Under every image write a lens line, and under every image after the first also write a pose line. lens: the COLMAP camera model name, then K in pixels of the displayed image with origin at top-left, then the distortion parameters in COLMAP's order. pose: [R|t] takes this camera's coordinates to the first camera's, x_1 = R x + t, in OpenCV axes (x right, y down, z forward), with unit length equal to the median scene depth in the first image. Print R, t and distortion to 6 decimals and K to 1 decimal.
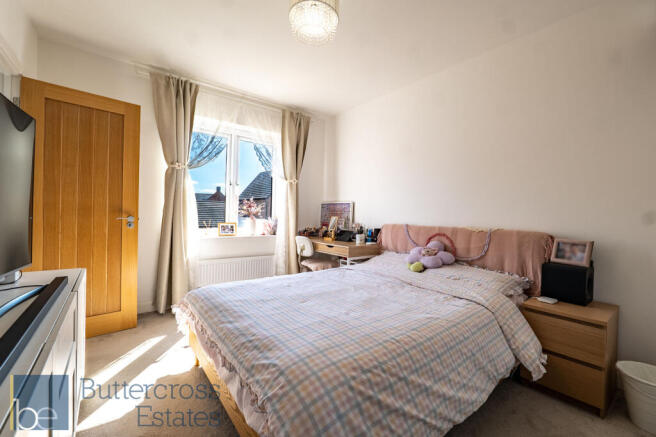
lens RADIAL K [[276.6, 0, 342.8], [0, 276.6, 216.7], [0, 0, 1]] dist [-0.015207, 0.000252]
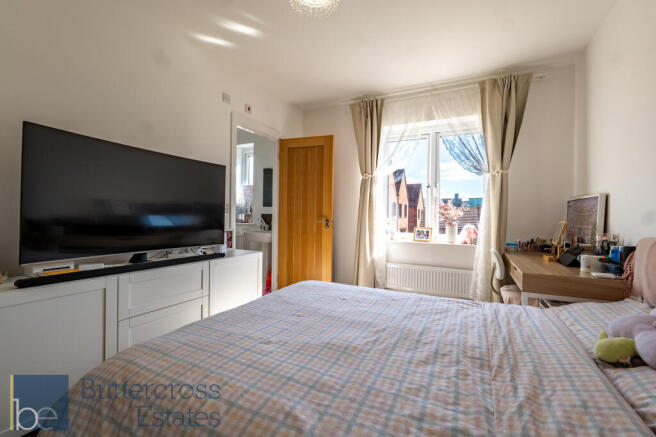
lens RADIAL K [[276.6, 0, 342.8], [0, 276.6, 216.7], [0, 0, 1]] dist [-0.015207, 0.000252]
pose [[0.412566, -0.014137, -0.910818, 0.346606], [-0.009922, 0.999751, -0.020012, 0.006587], [0.910874, 0.017293, 0.412323, 0.374823]]
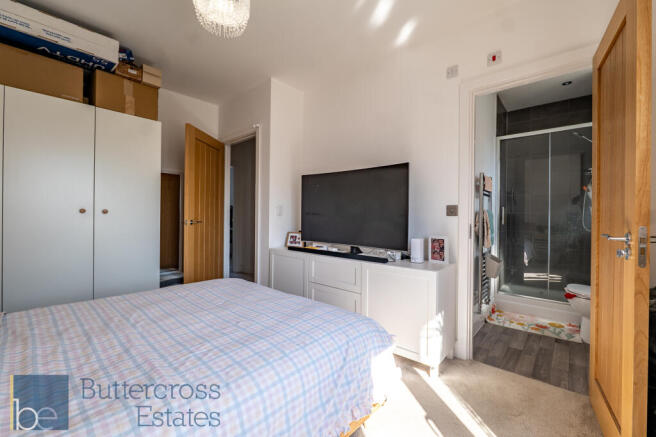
lens RADIAL K [[276.6, 0, 342.8], [0, 276.6, 216.7], [0, 0, 1]] dist [-0.015207, 0.000252]
pose [[-0.988430, -0.032663, -0.148120, -0.197775], [-0.033004, 0.999455, -0.000157, -0.008035], [0.148044, 0.004734, -0.988969, 0.998217]]
